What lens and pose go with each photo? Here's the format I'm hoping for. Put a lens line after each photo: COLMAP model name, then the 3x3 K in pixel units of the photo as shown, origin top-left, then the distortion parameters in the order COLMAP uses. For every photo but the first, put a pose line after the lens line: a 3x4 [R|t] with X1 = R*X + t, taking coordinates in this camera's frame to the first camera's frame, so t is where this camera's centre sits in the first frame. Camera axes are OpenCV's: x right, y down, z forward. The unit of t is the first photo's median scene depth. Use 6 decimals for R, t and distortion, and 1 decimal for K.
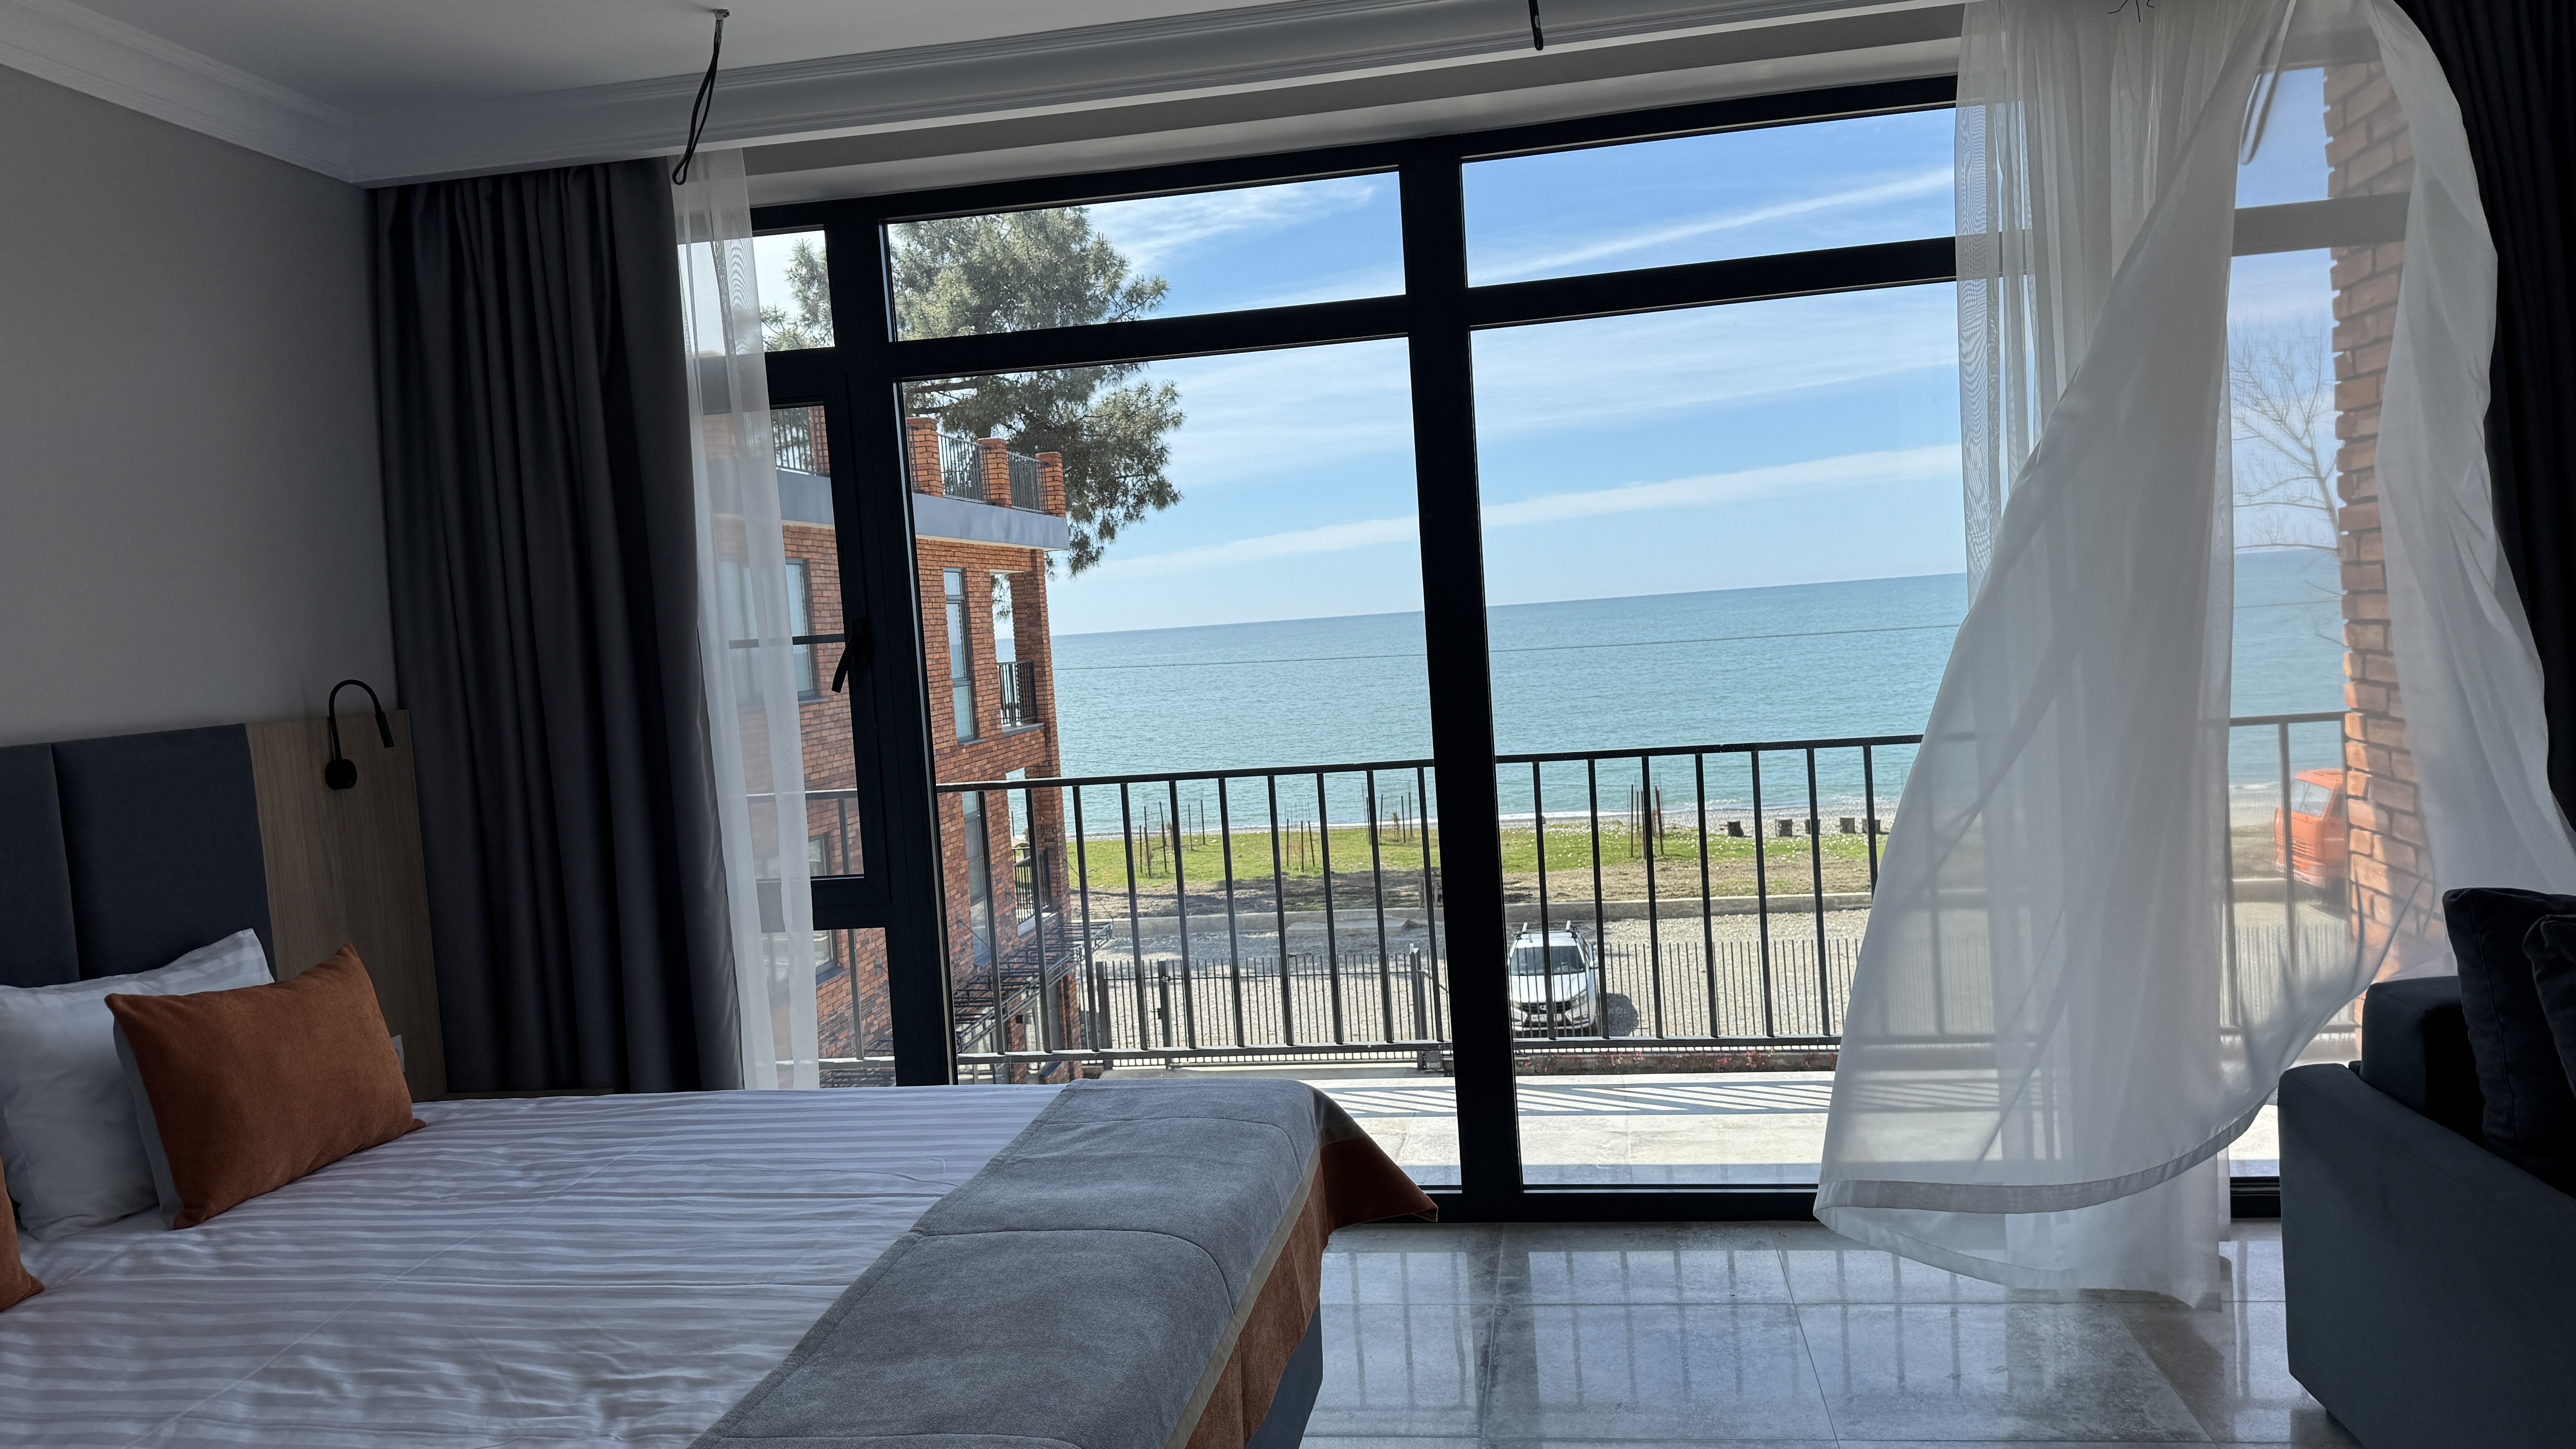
lens RADIAL K [[1789.0, 0, 1291.0], [0, 1789.0, 725.5], [0, 0, 1]] dist [0.057327, -0.080021]
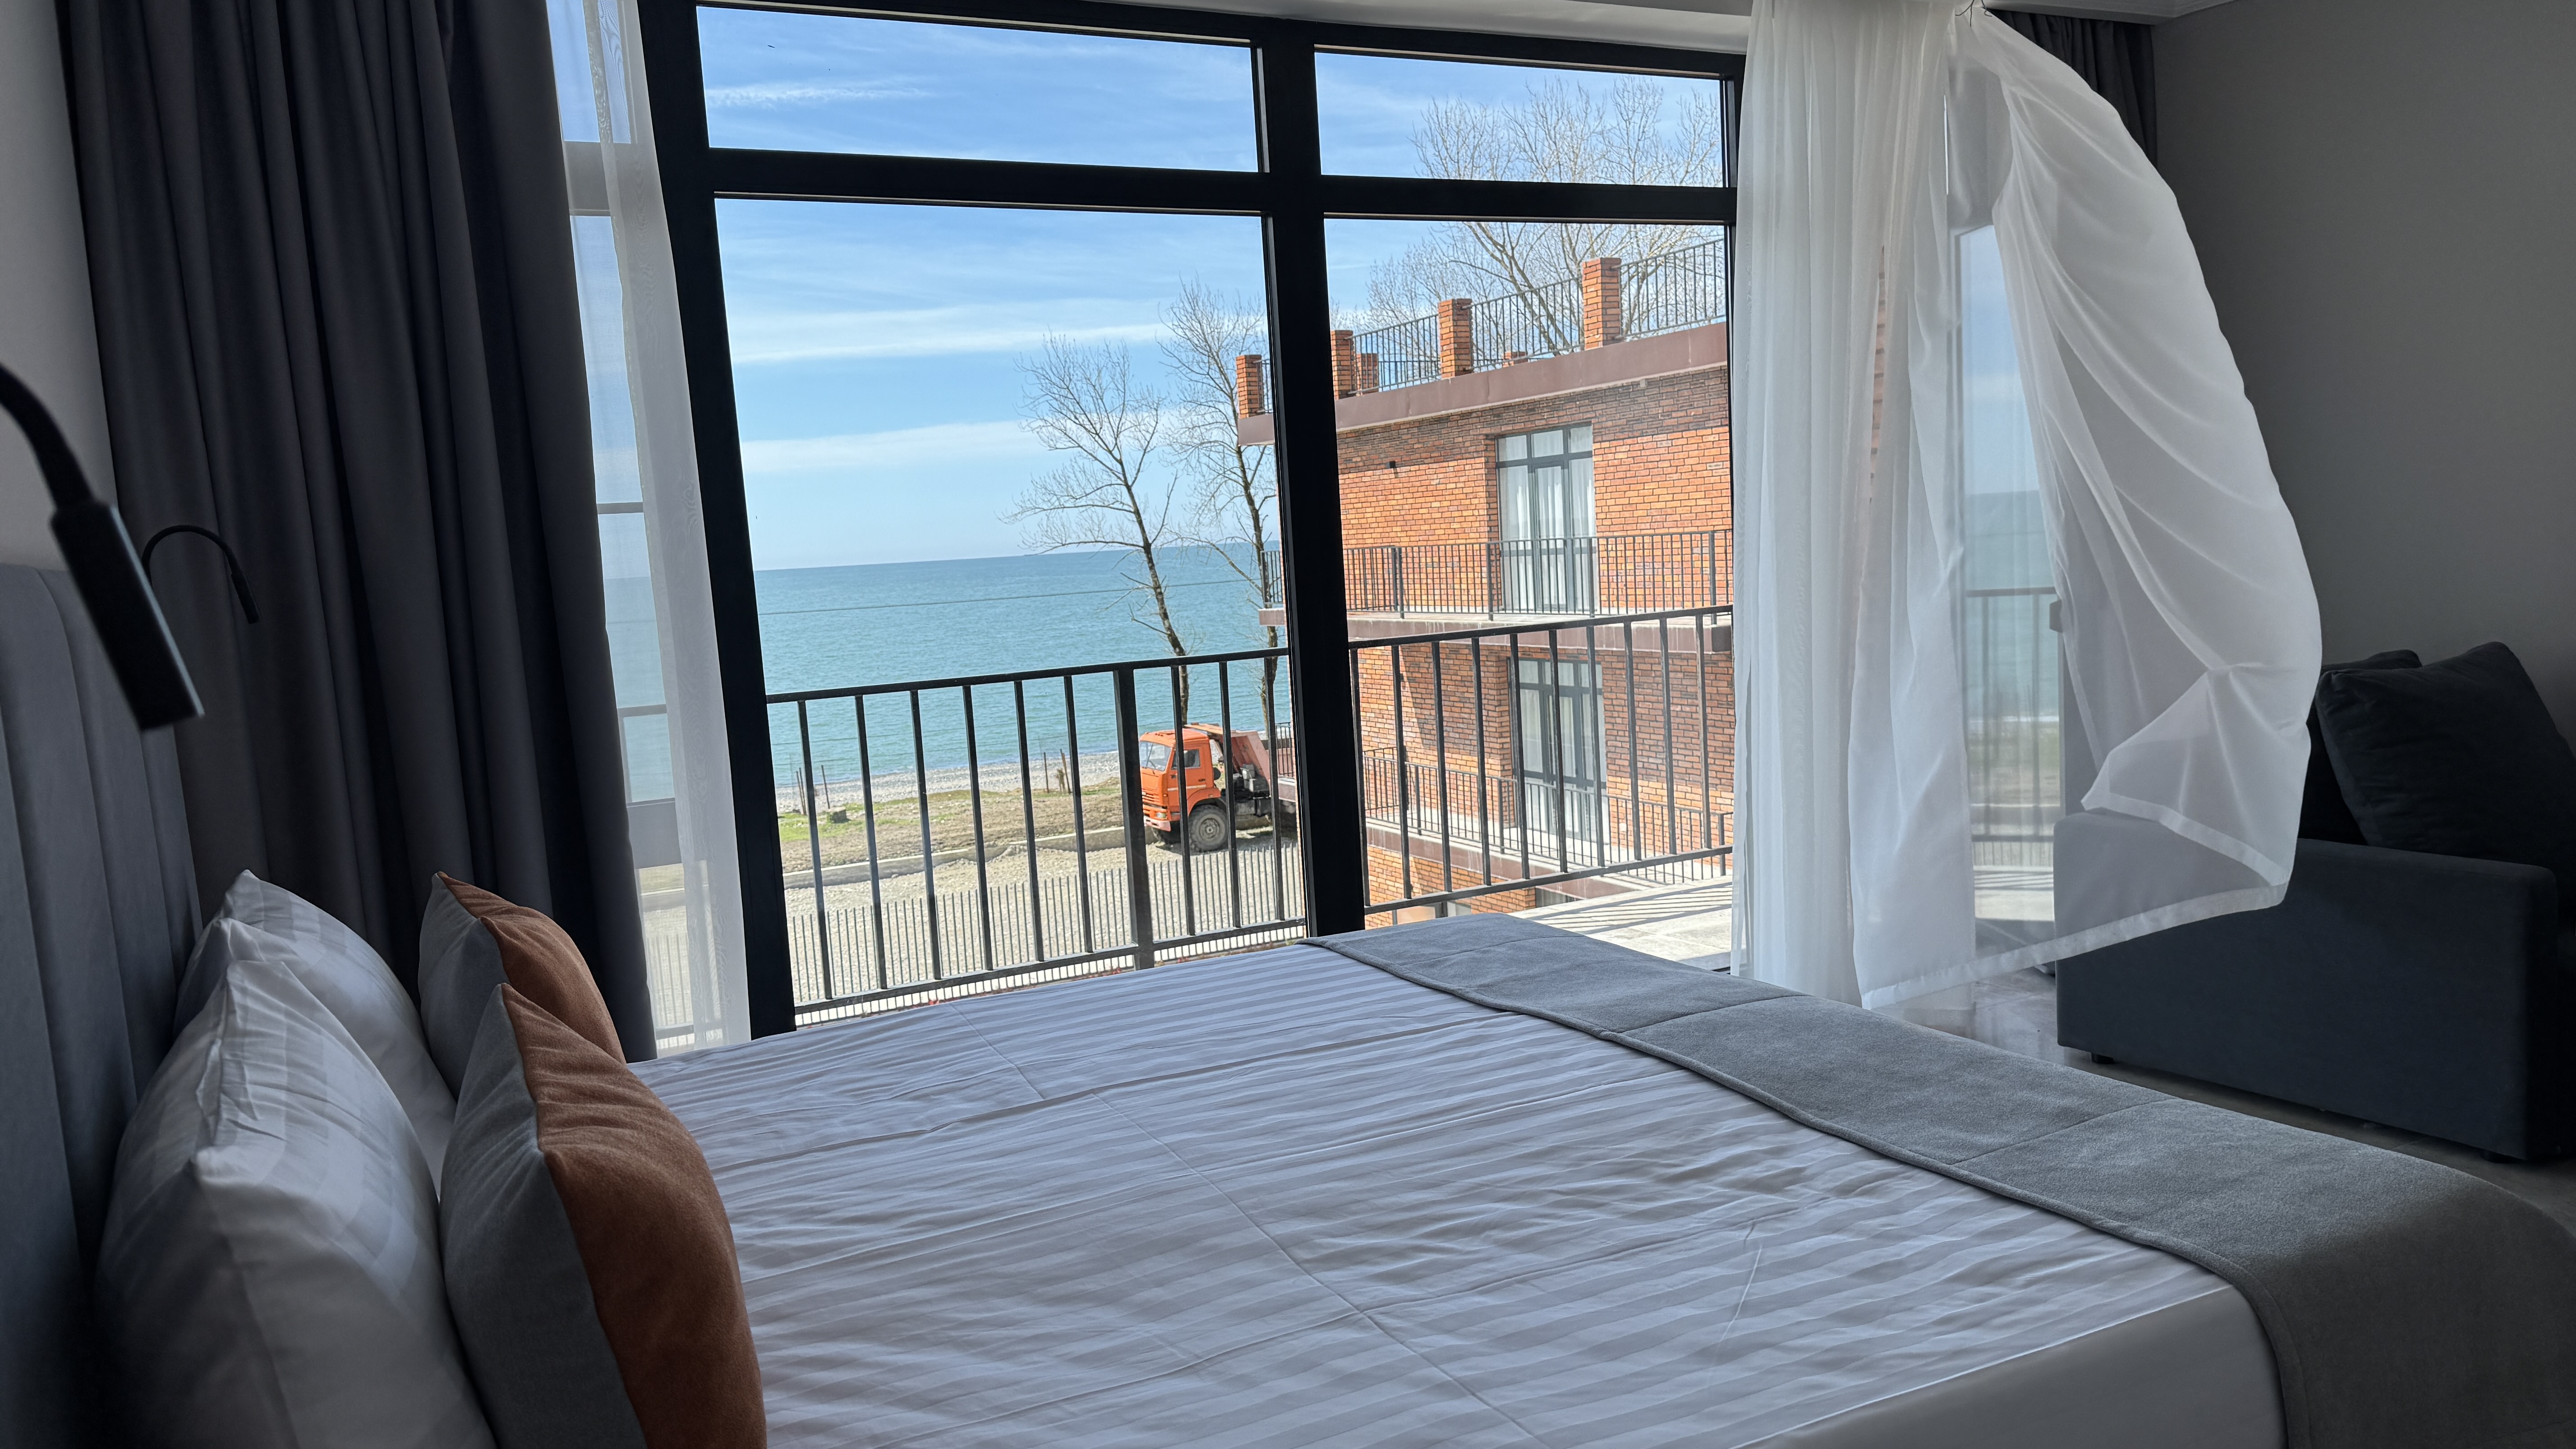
lens RADIAL K [[1789.0, 0, 1287.9], [0, 1789.0, 744.1], [0, 0, 1]] dist [0.057327, -0.080021]
pose [[0.807740, -0.051066, 0.587324, -0.261660], [0.044049, 0.998684, 0.026252, 0.025849], [-0.587891, 0.004666, 0.808926, 0.088255]]
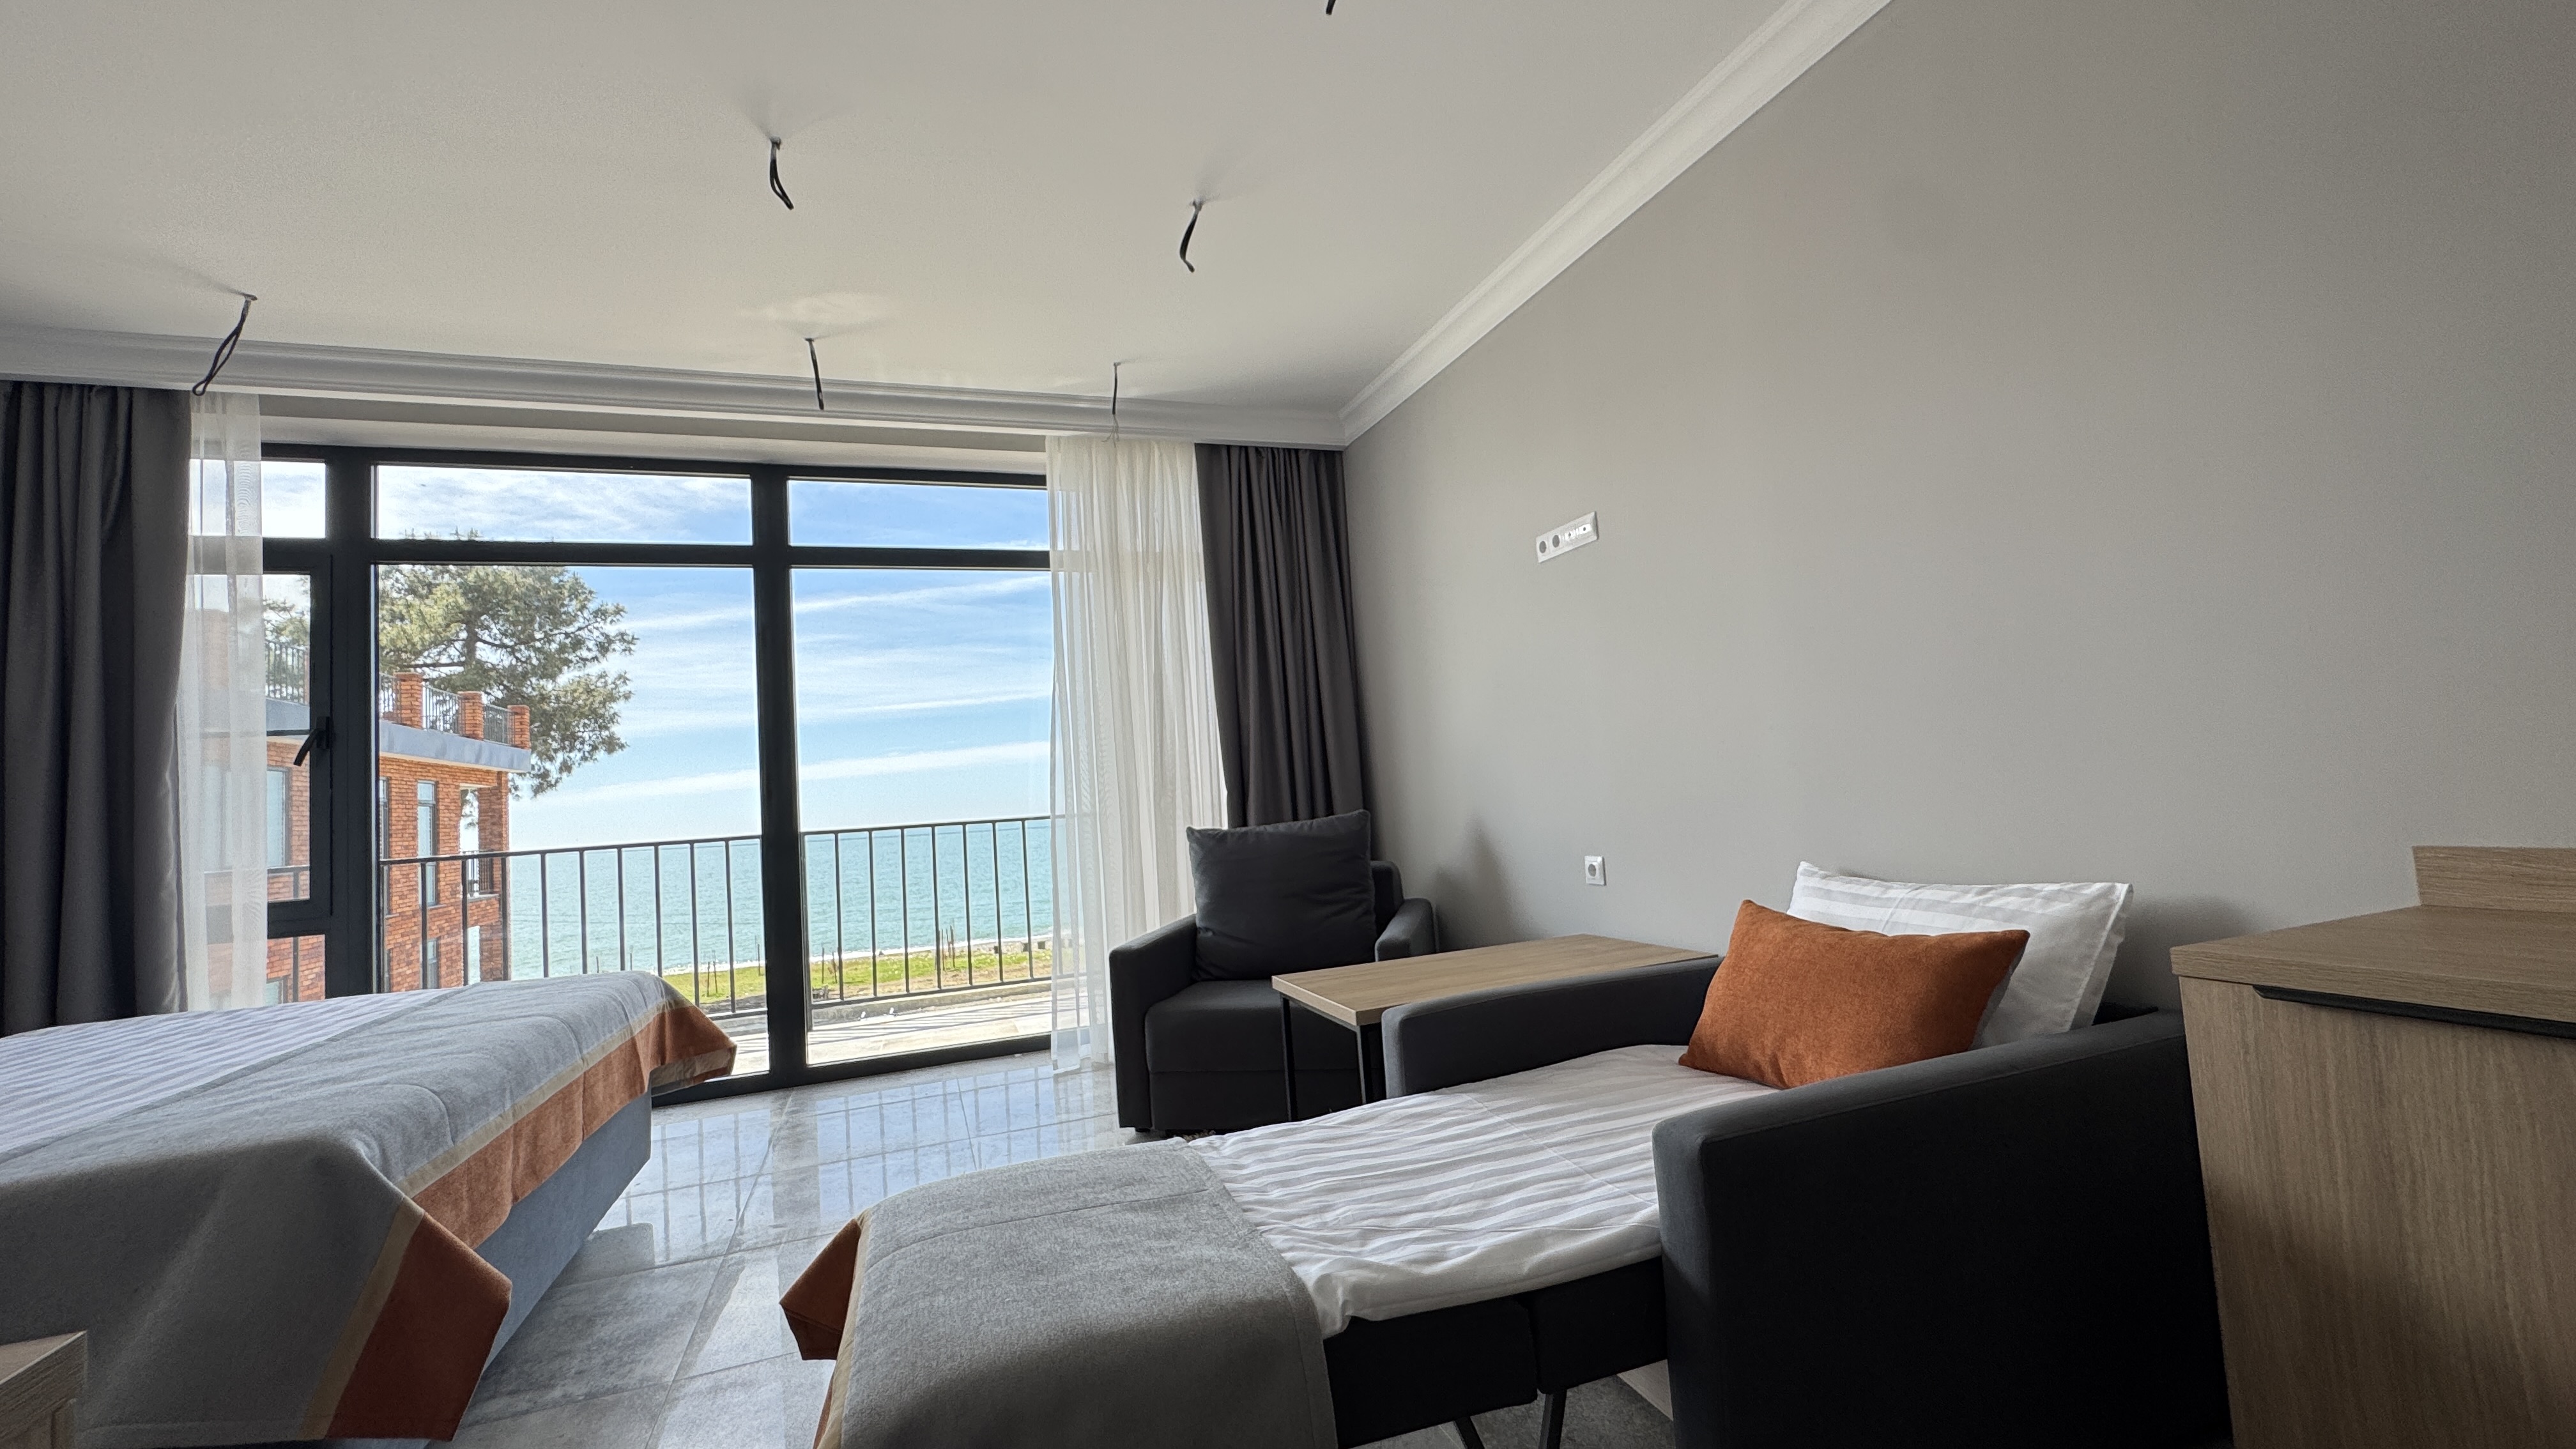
lens RADIAL K [[1029.4, 0, 1283.0], [0, 1029.4, 717.9], [0, 0, 1]] dist [-0.008515, 0.002188]
pose [[0.874550, 0.043421, 0.482988, 0.019706], [0.039632, 0.986252, -0.160427, 0.054145], [-0.483313, 0.159443, 0.860806, -0.048268]]
